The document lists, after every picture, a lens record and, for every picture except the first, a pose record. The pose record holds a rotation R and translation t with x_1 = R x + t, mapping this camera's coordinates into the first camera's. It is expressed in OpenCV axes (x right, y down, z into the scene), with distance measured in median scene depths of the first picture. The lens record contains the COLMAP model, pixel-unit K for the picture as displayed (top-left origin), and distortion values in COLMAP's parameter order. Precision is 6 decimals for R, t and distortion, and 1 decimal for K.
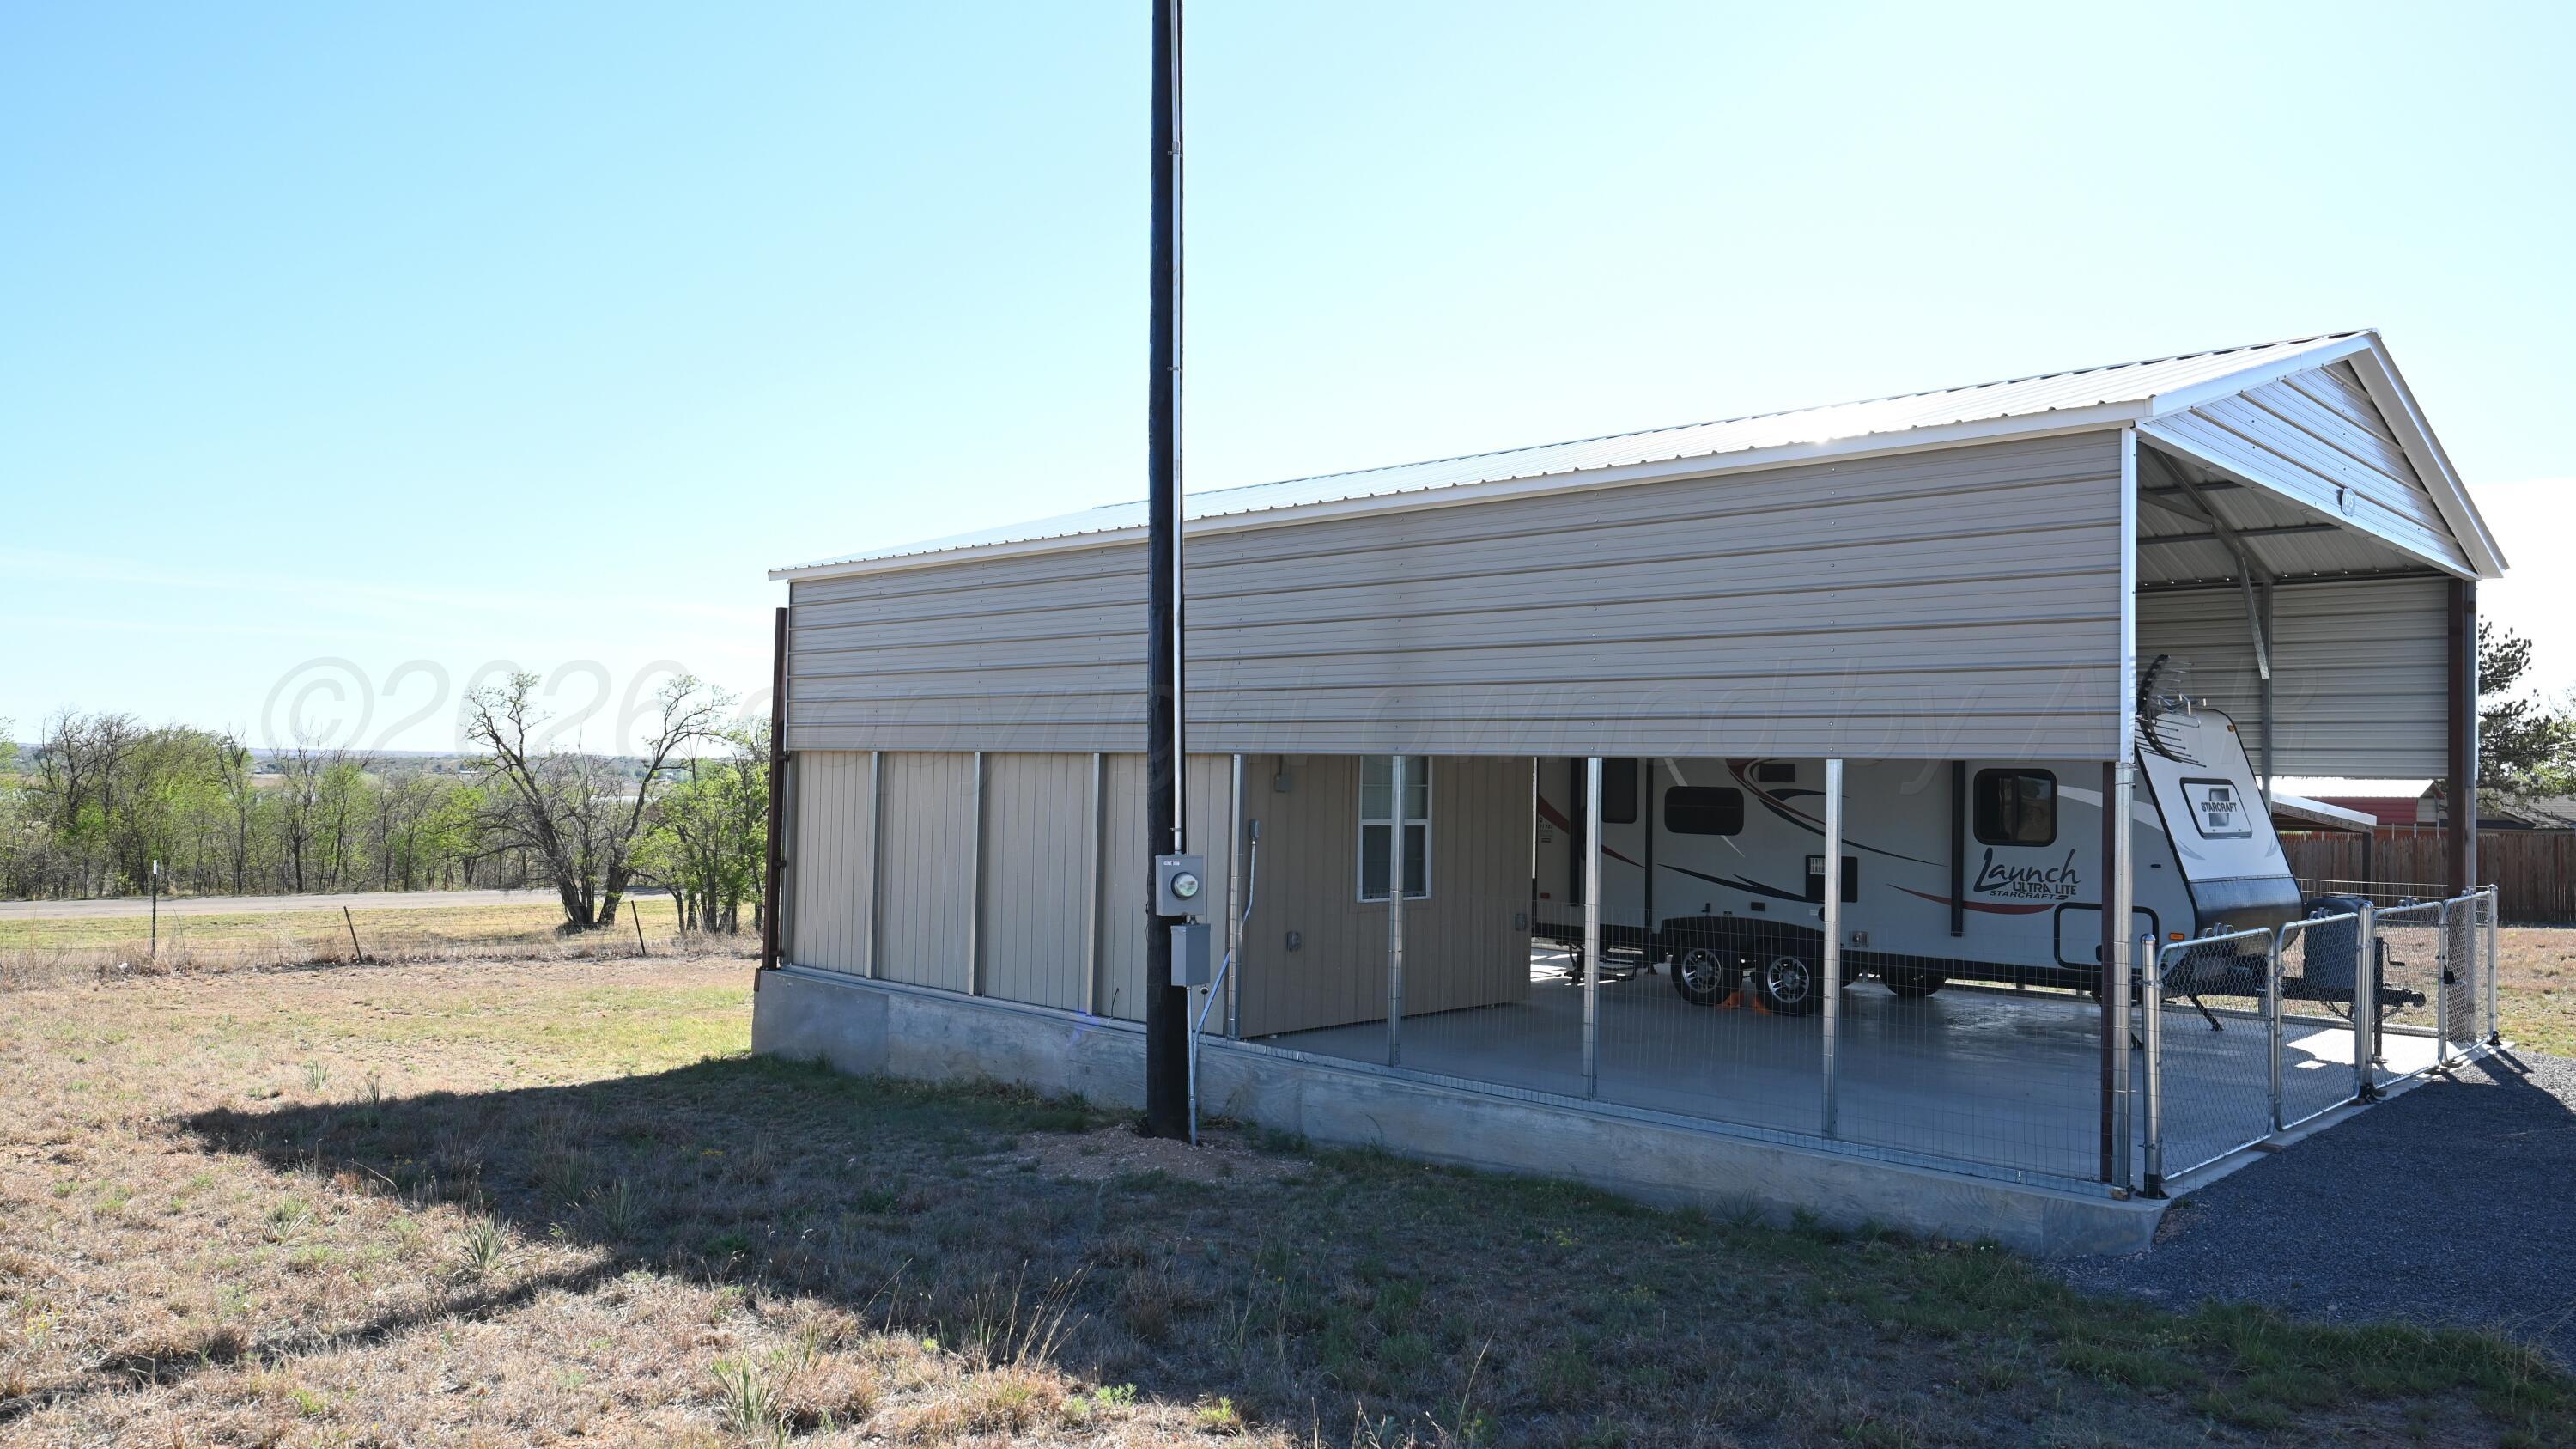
lens RADIAL K [[1762.1, 0, 1288.0], [0, 1762.1, 724.5], [0, 0, 1]] dist [-0.004539, -0.001671]
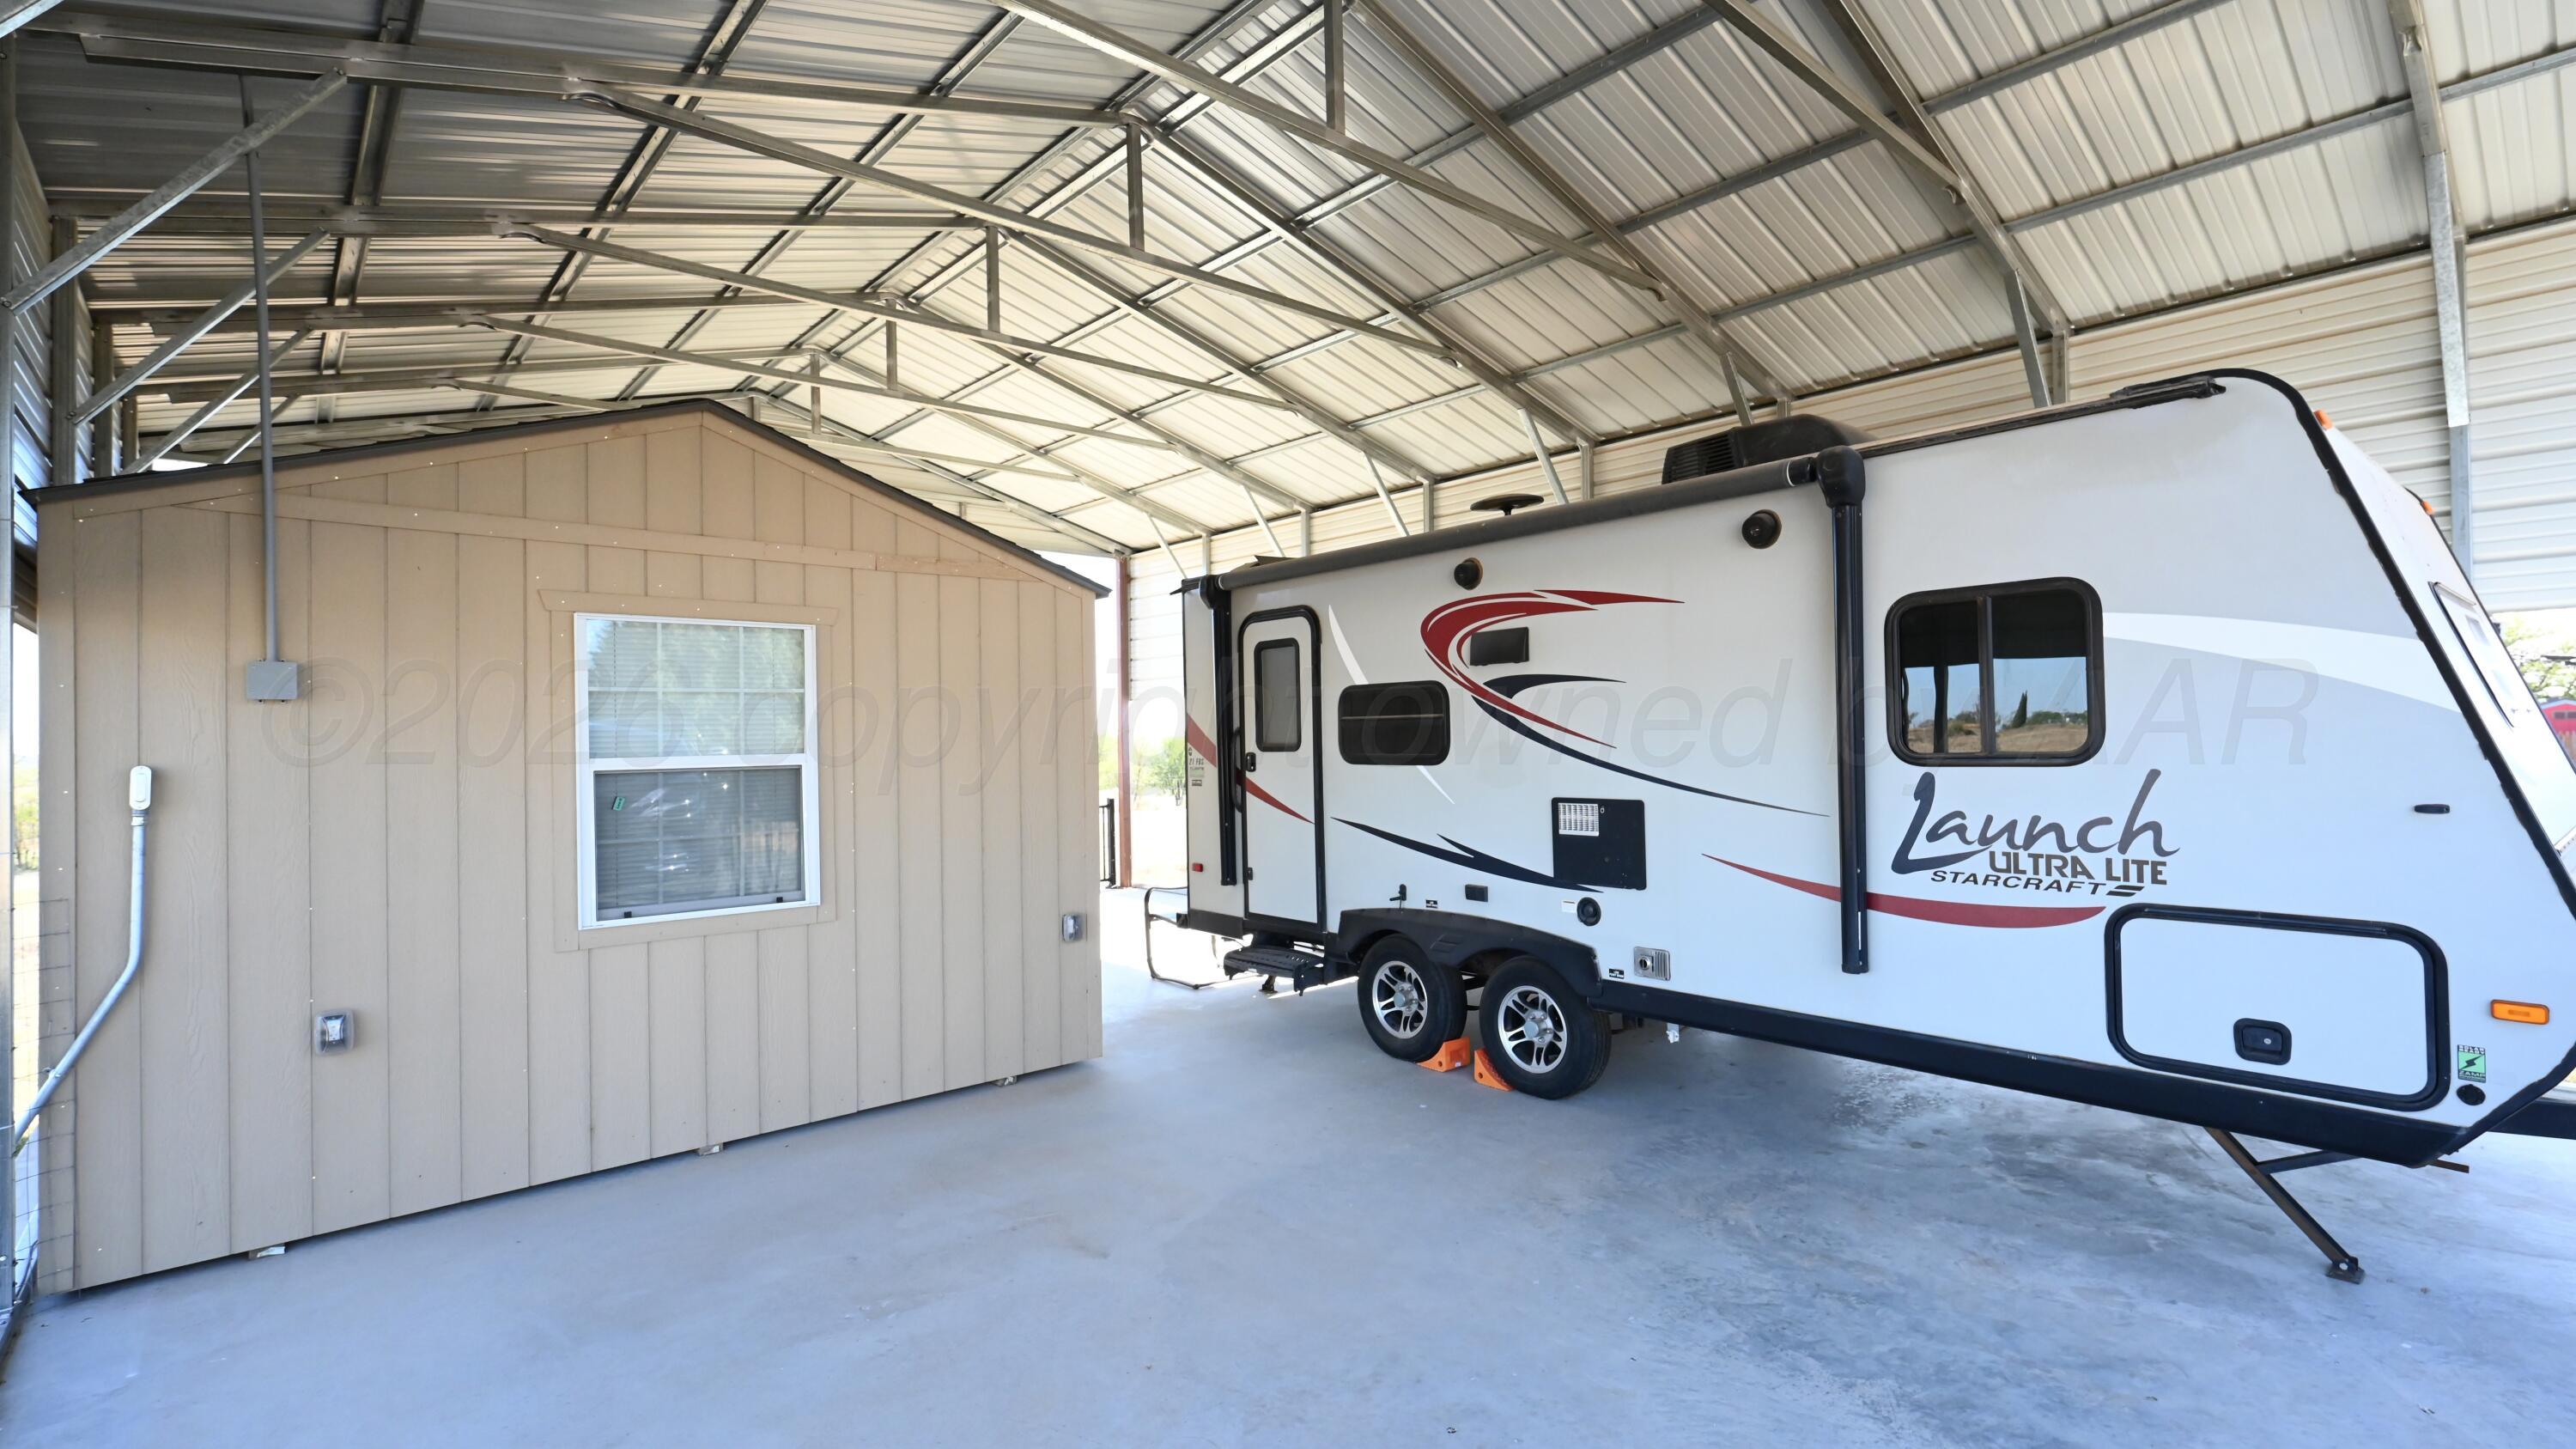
lens RADIAL K [[1167.8, 0, 1288.0], [0, 1167.8, 724.5], [0, 0, 1]] dist [0.001252, 0.000100]
pose [[0.995583, -0.037992, -0.085861, 0.243396], [0.039453, 0.999103, 0.015385, 0.043353], [0.085199, -0.018705, 0.996188, 0.638547]]
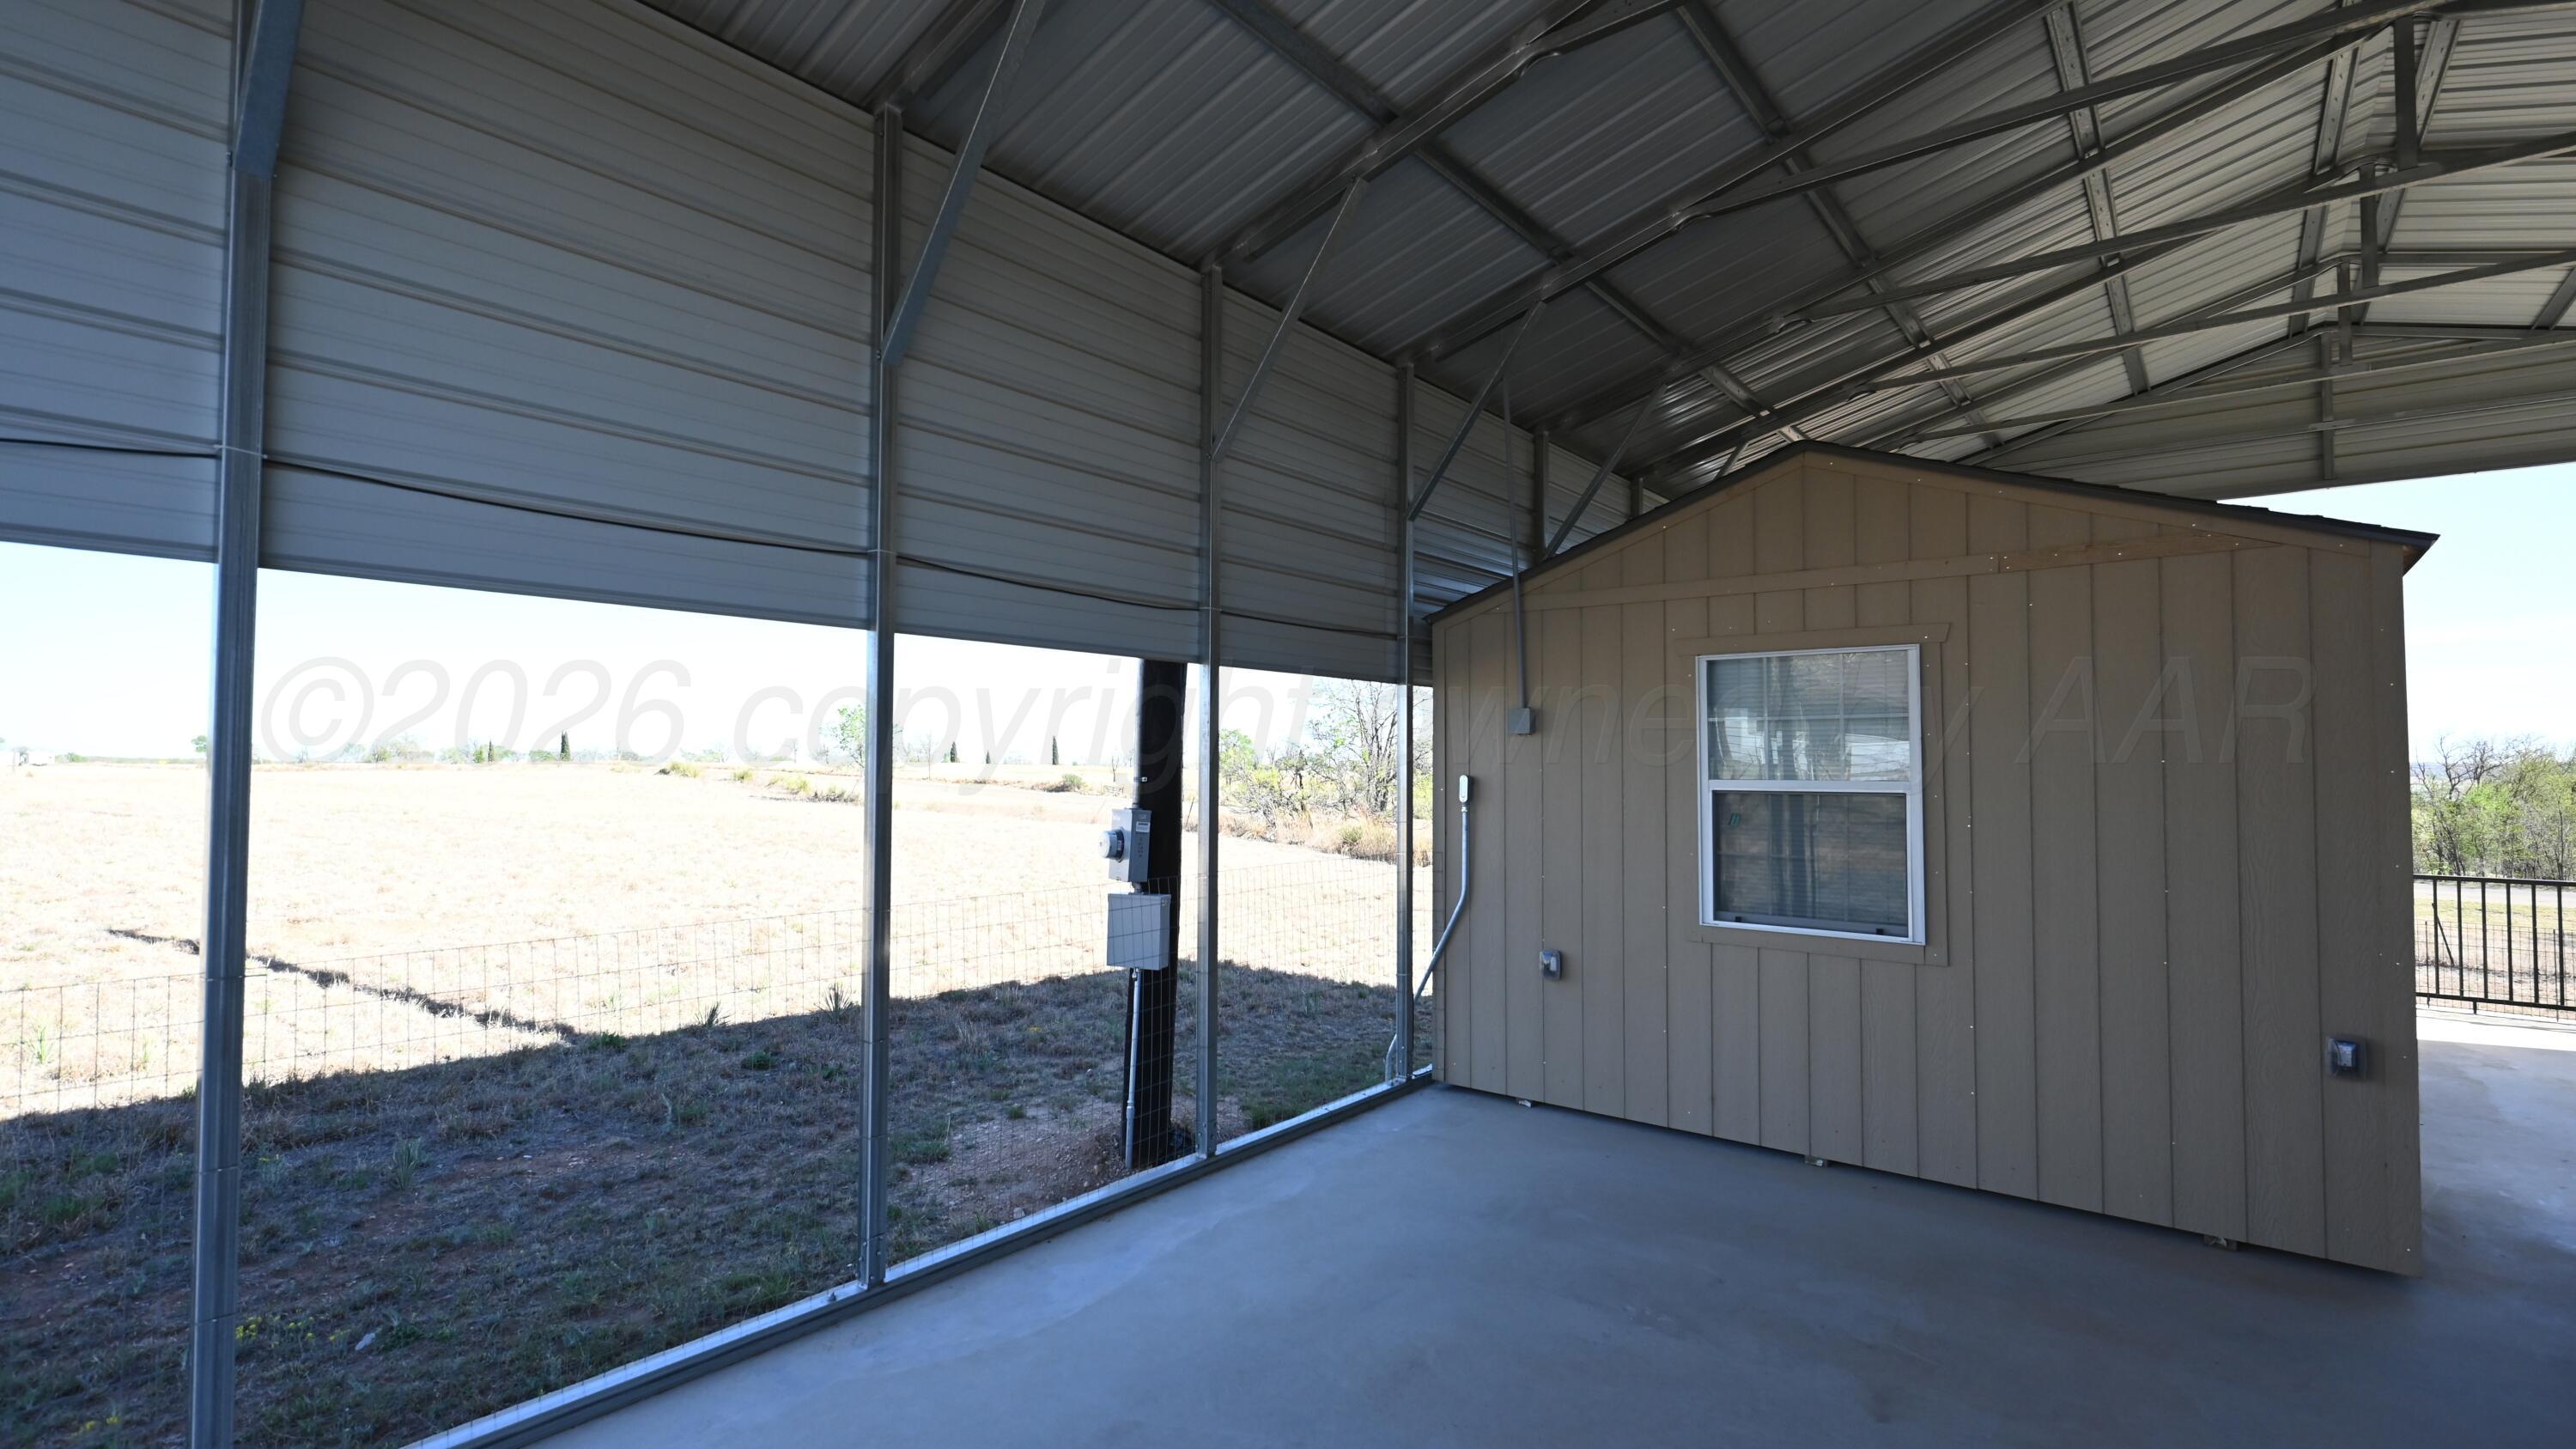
lens RADIAL K [[1167.8, 0, 1288.0], [0, 1167.8, 724.5], [0, 0, 1]] dist [0.001252, 0.000100]
pose [[0.081596, -0.054327, -0.995184, 0.377540], [0.025431, 0.998302, -0.052412, 0.048305], [0.996341, -0.021032, 0.082839, 0.767393]]
